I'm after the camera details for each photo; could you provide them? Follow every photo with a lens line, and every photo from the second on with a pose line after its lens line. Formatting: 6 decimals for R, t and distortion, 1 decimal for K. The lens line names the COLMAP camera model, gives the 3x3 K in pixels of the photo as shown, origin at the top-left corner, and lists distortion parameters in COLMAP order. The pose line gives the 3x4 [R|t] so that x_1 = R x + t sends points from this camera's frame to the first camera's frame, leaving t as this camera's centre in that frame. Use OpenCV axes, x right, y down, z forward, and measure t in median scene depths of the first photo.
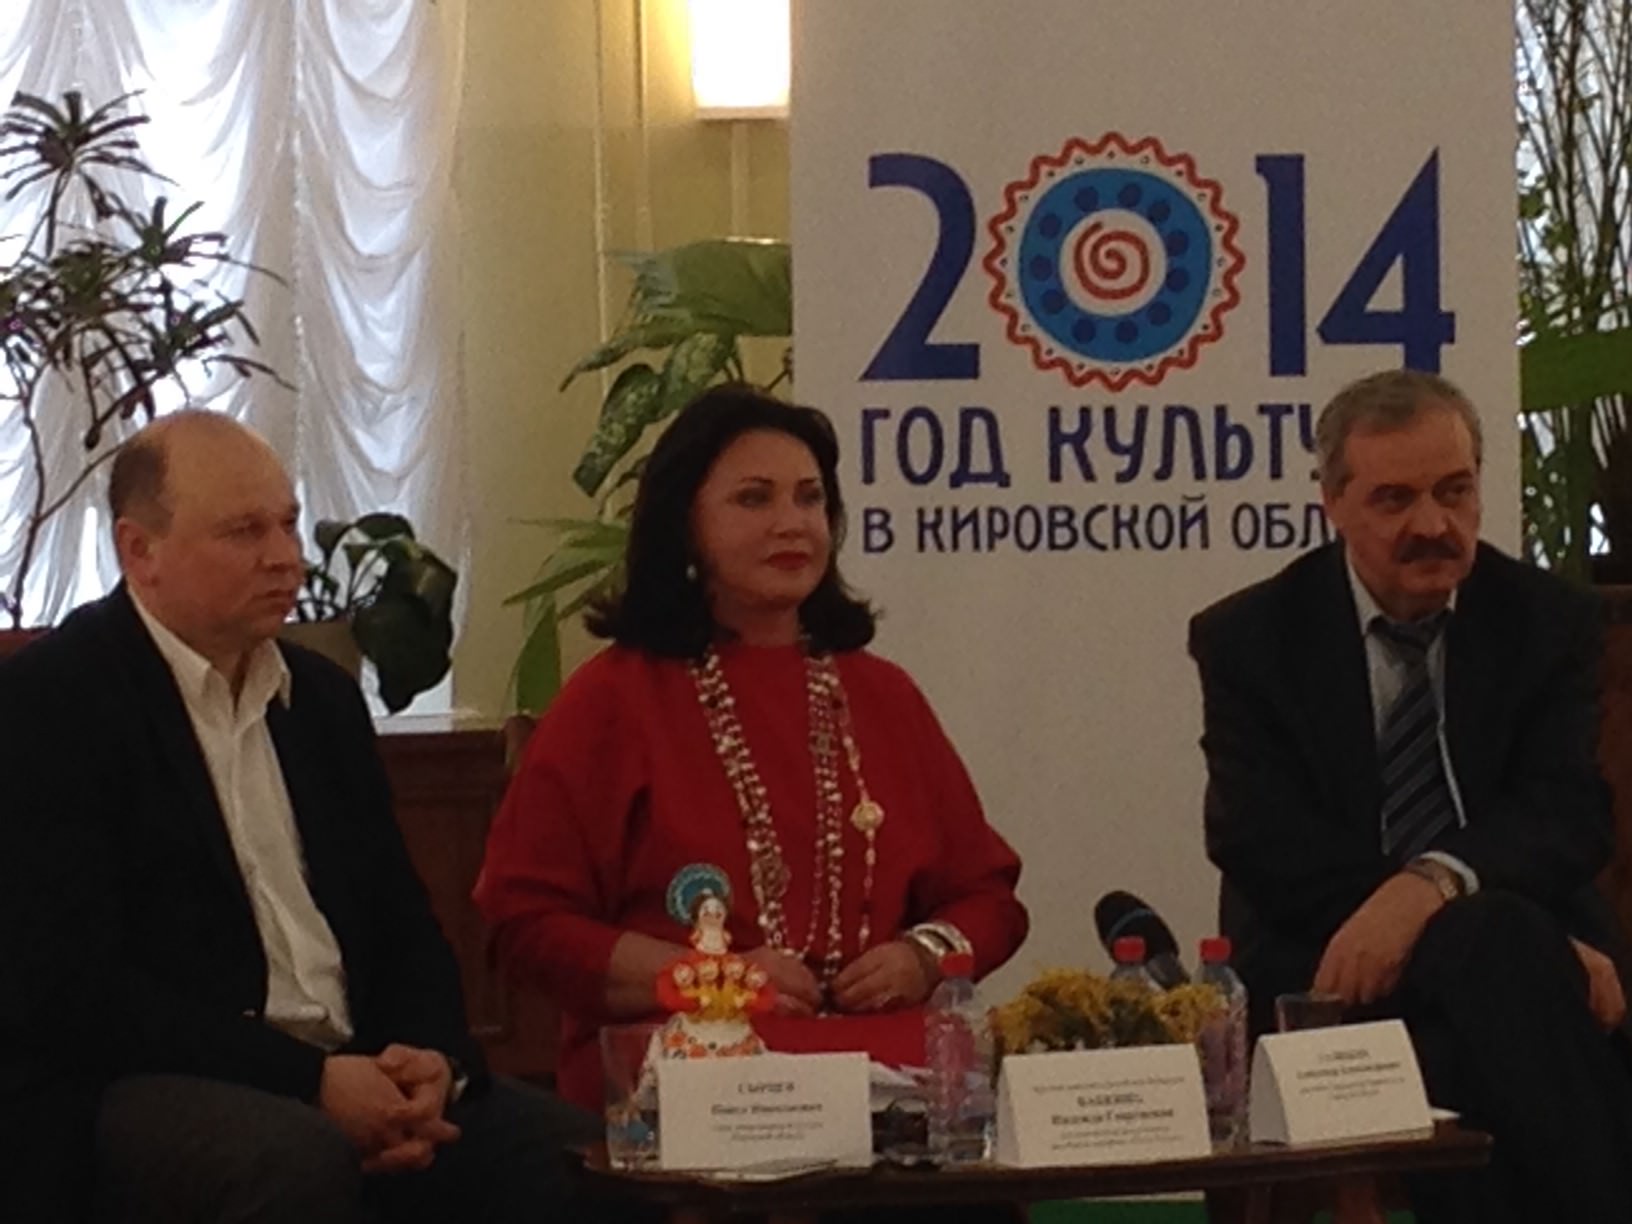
lens RADIAL K [[8433.9, 0, 816.9], [0, 8433.9, 612.2], [0, 0, 1]] dist [0.118088, 0.000000]
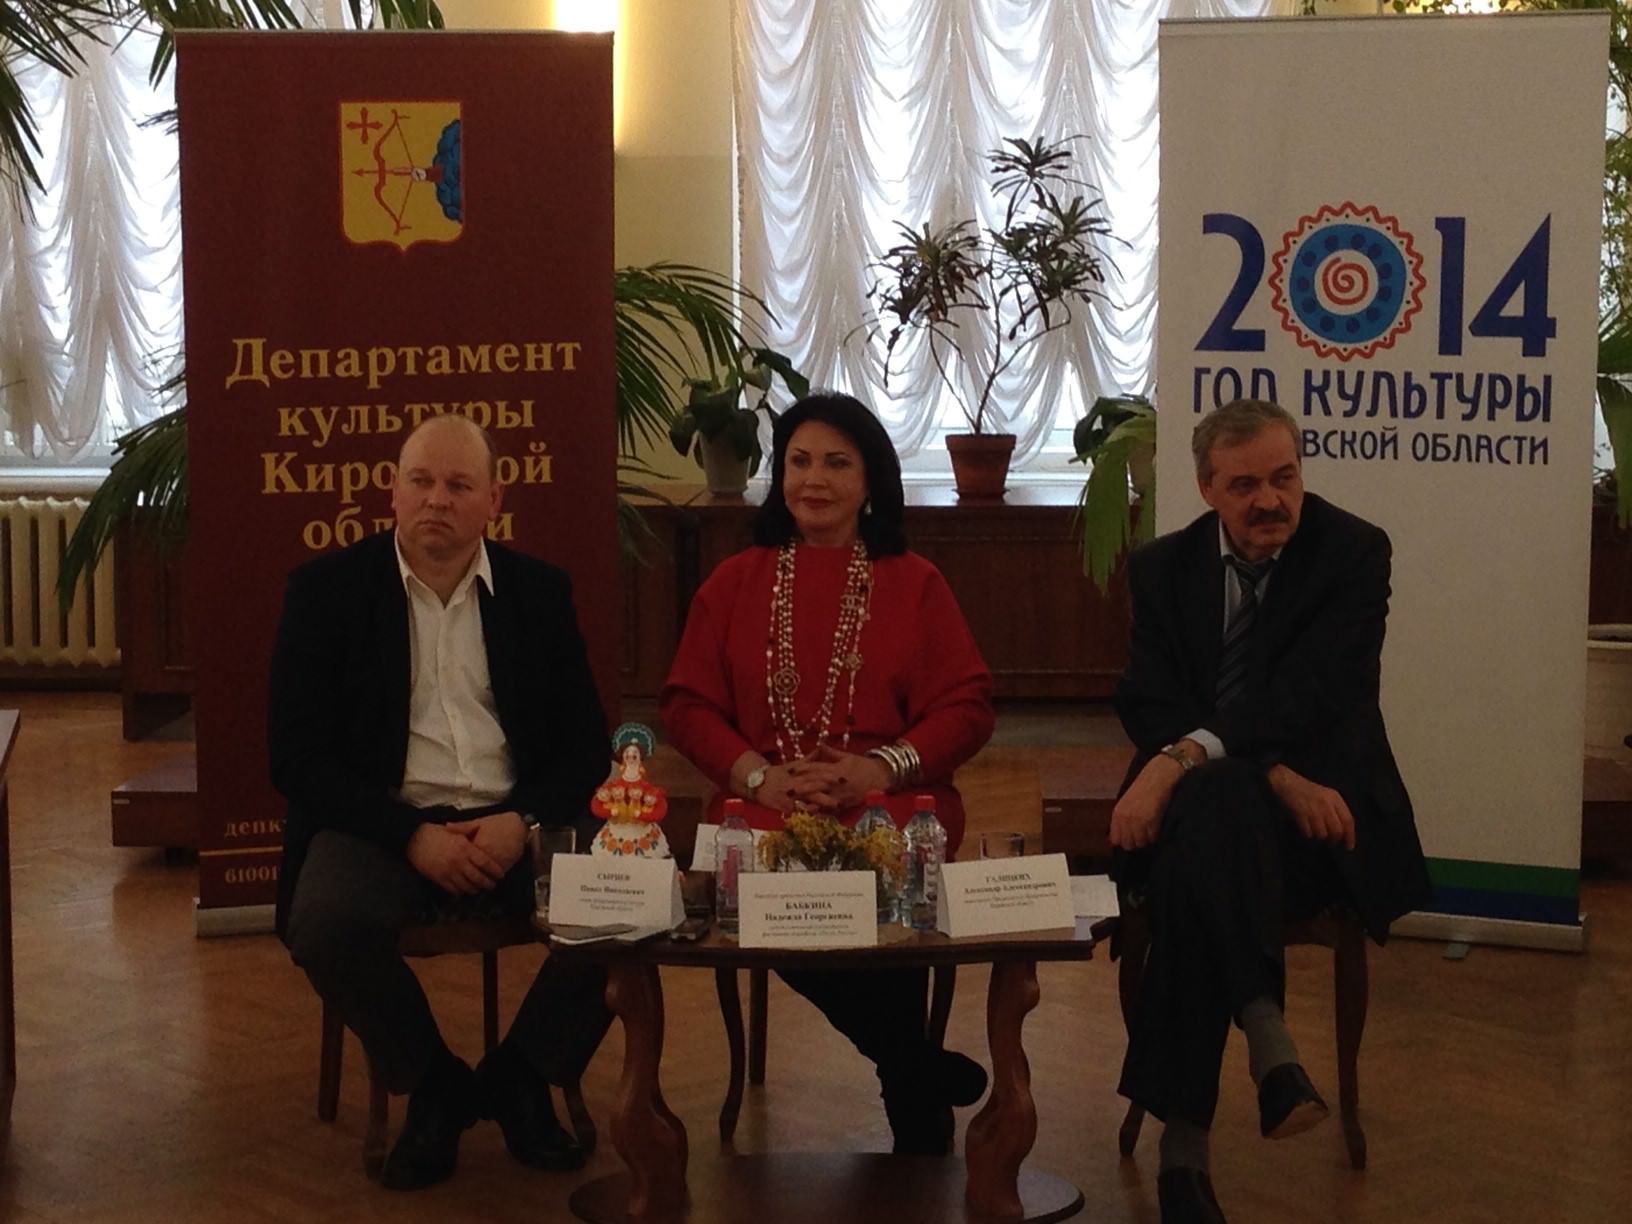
lens RADIAL K [[3653.3, 0, 814.5], [0, 3653.3, 613.2], [0, 0, 1]] dist [0.168707, 0.000000]
pose [[0.911265, 0.062314, -0.407078, 0.234834], [-0.020386, 0.994100, 0.106537, -0.051406], [0.411315, -0.088784, 0.907159, 0.306492]]
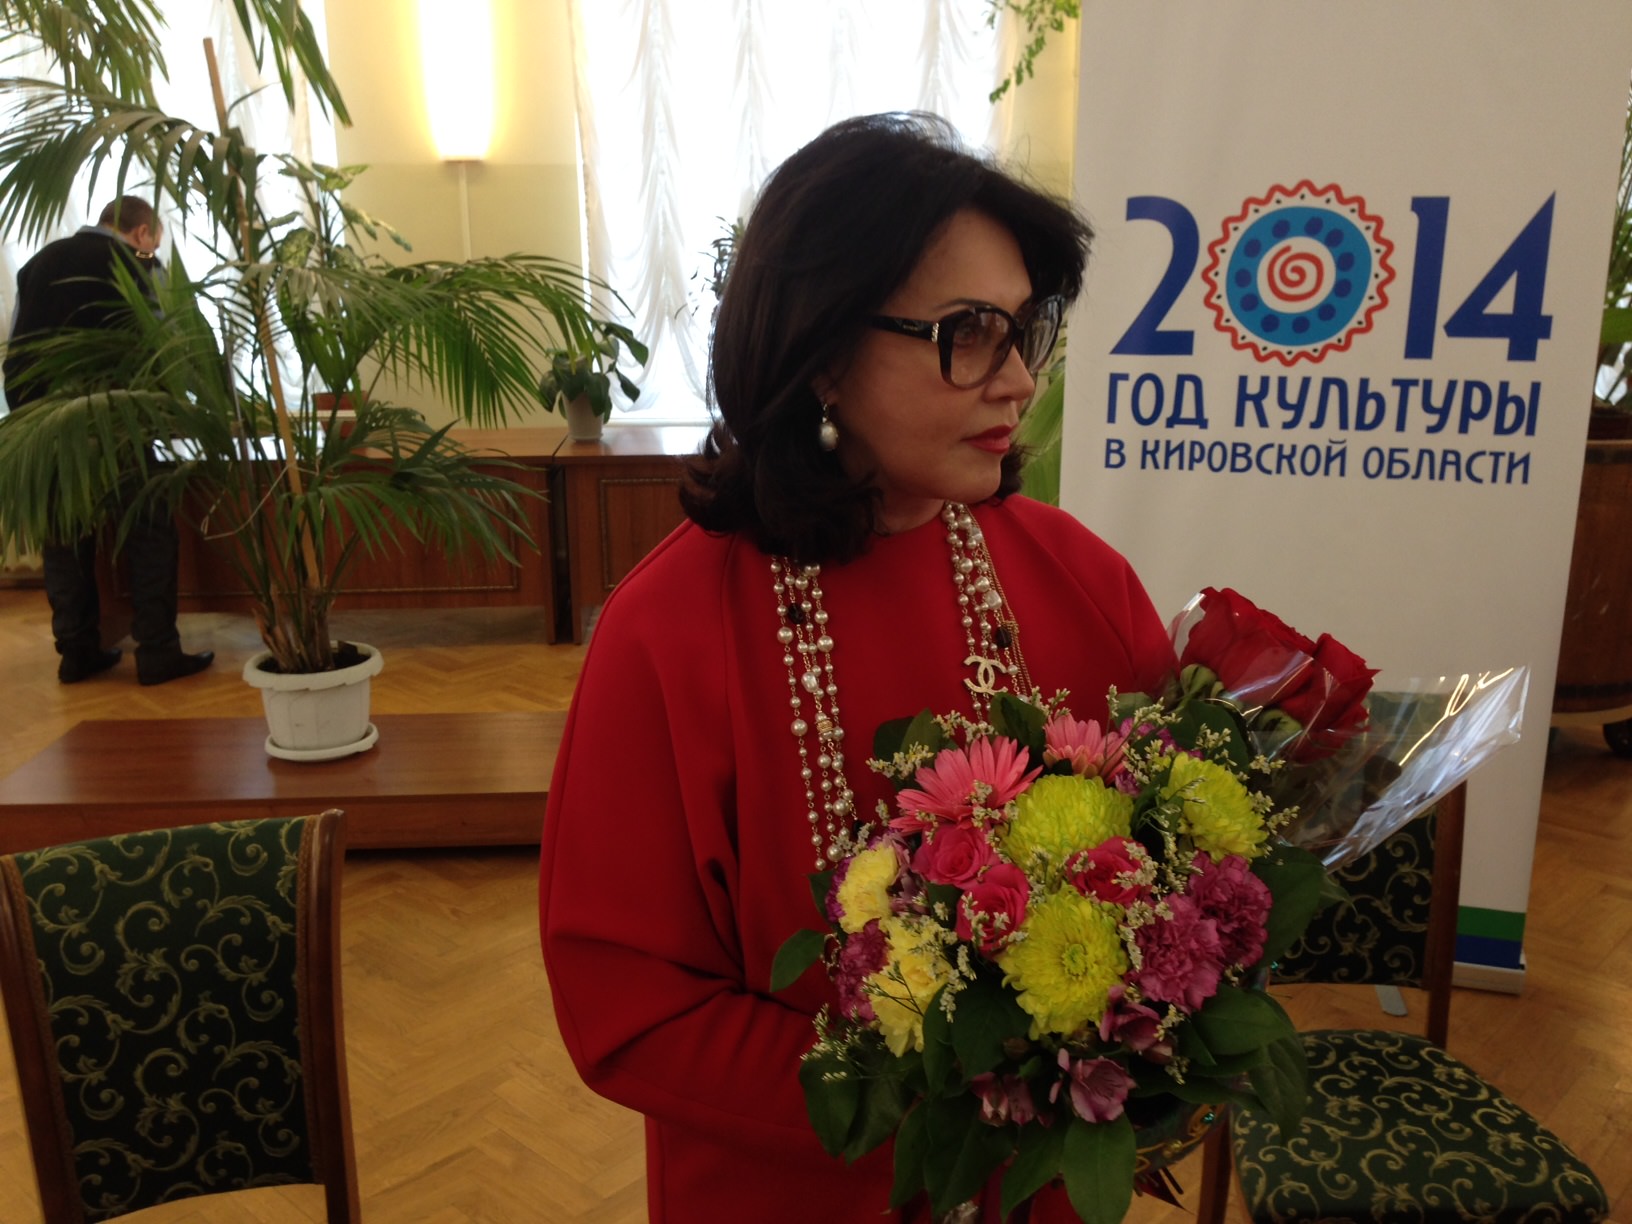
lens RADIAL K [[1517.6, 0, 796.5], [0, 1517.6, 637.3], [0, 0, 1]] dist [0.058585, 0.000000]
pose [[0.953672, 0.090293, -0.286979, 0.034449], [-0.013681, 0.965928, 0.258448, -0.048172], [0.300537, -0.242548, 0.922414, 0.718642]]
